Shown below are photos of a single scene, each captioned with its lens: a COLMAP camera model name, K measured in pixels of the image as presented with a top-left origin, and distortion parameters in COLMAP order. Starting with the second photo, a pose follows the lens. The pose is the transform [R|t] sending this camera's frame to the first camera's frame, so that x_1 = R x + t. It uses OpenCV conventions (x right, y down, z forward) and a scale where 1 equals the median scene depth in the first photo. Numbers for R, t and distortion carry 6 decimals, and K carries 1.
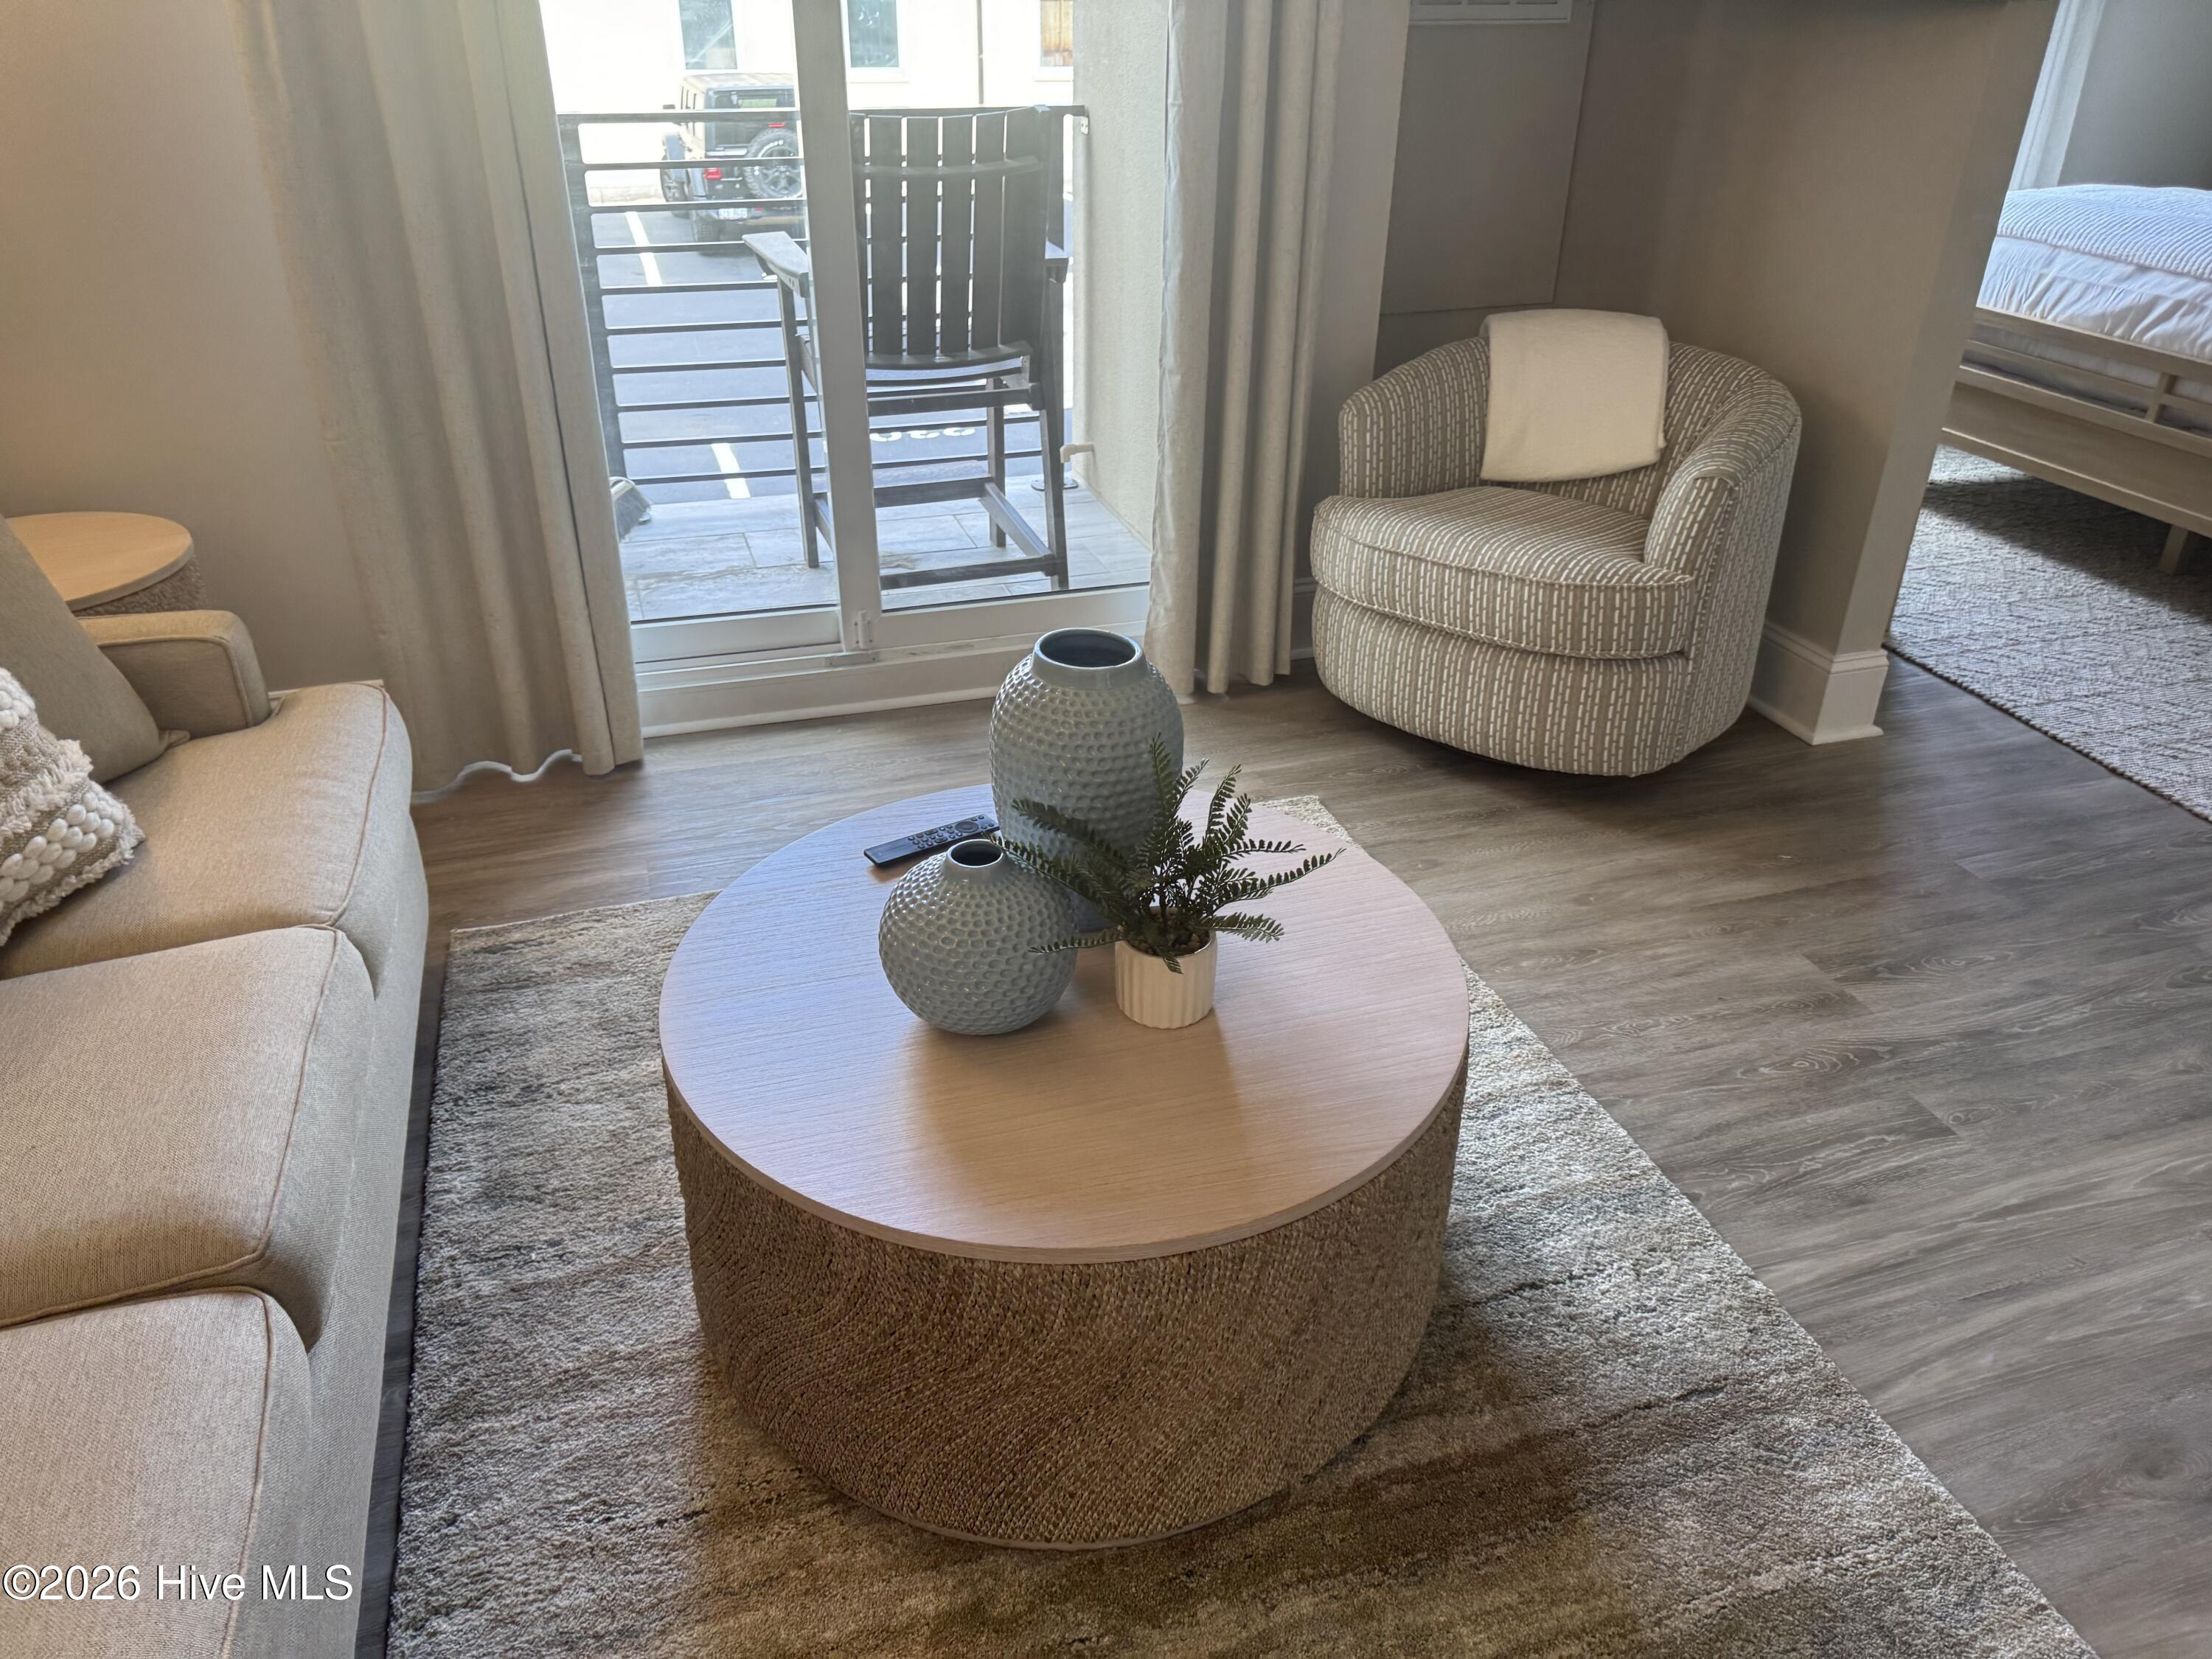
lens RADIAL K [[1529.4, 0, 1090.6], [0, 1529.4, 801.5], [0, 0, 1]] dist [0.000814, -0.023686]
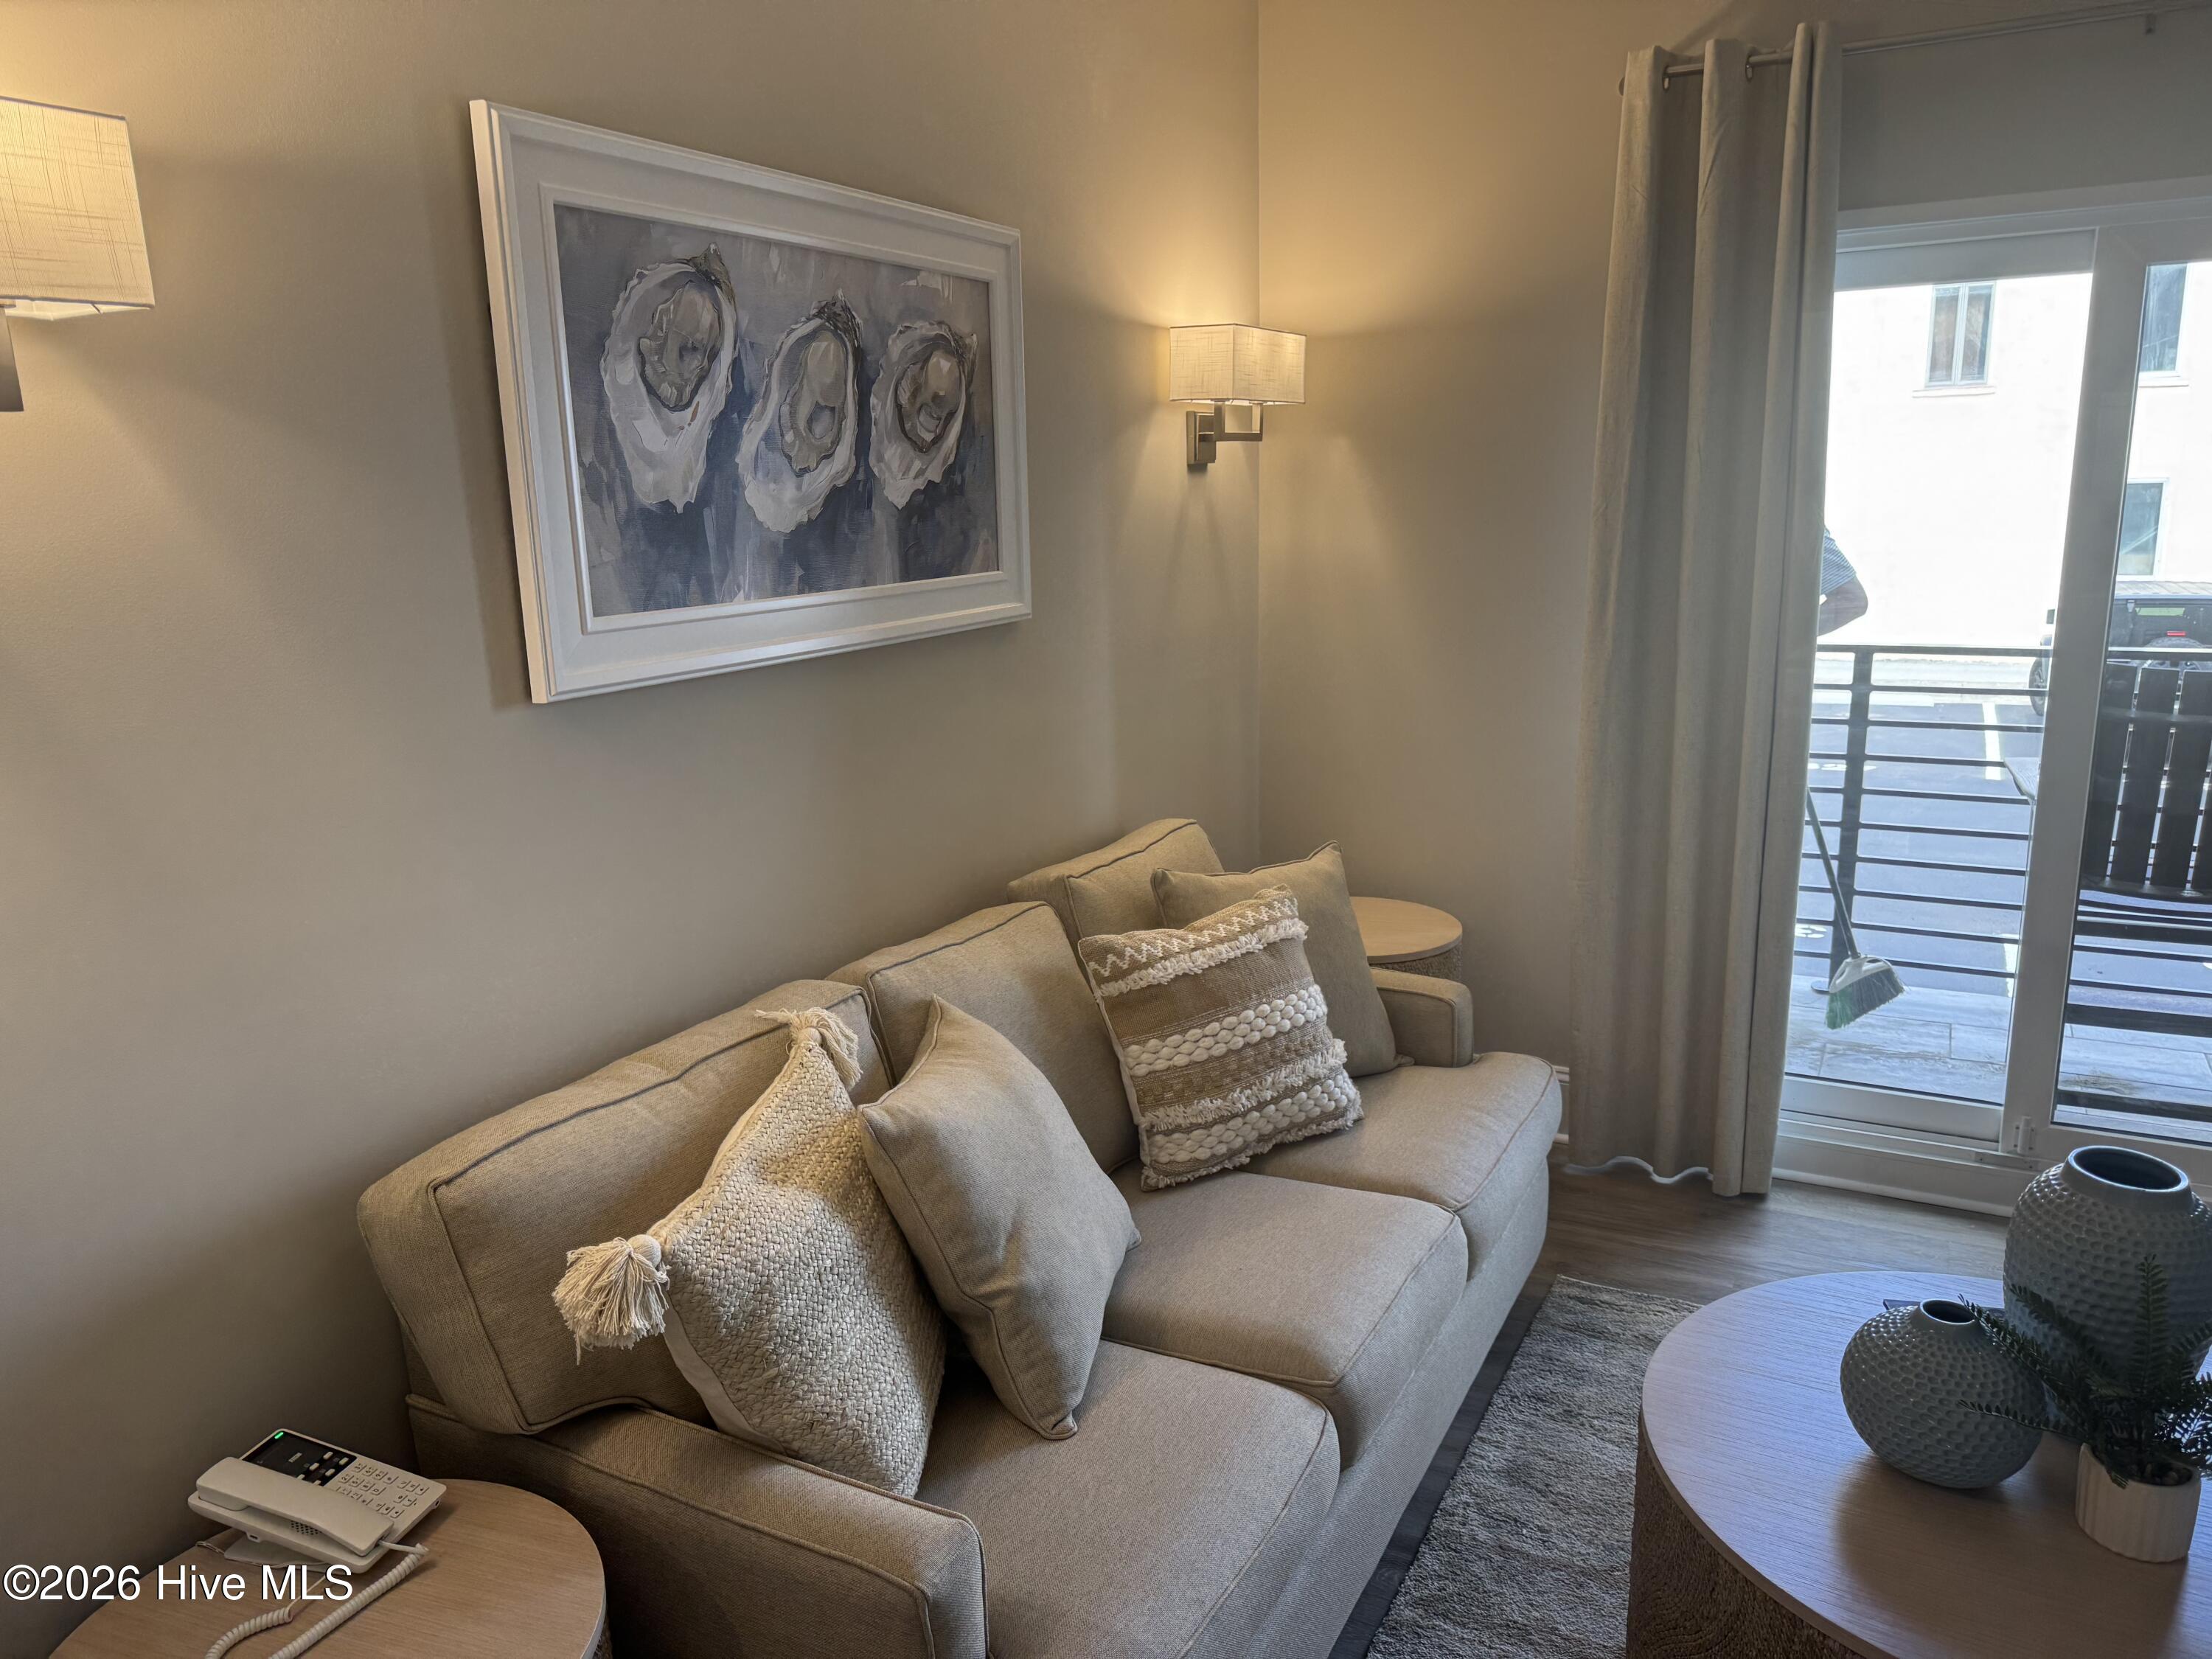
lens RADIAL K [[1529.4, 0, 1090.6], [0, 1529.4, 801.5], [0, 0, 1]] dist [0.000814, -0.023686]
pose [[0.681811, 0.112421, -0.722839, 0.152010], [-0.313941, 0.937467, -0.150321, 0.028217], [0.660739, 0.329419, 0.674469, -0.175739]]
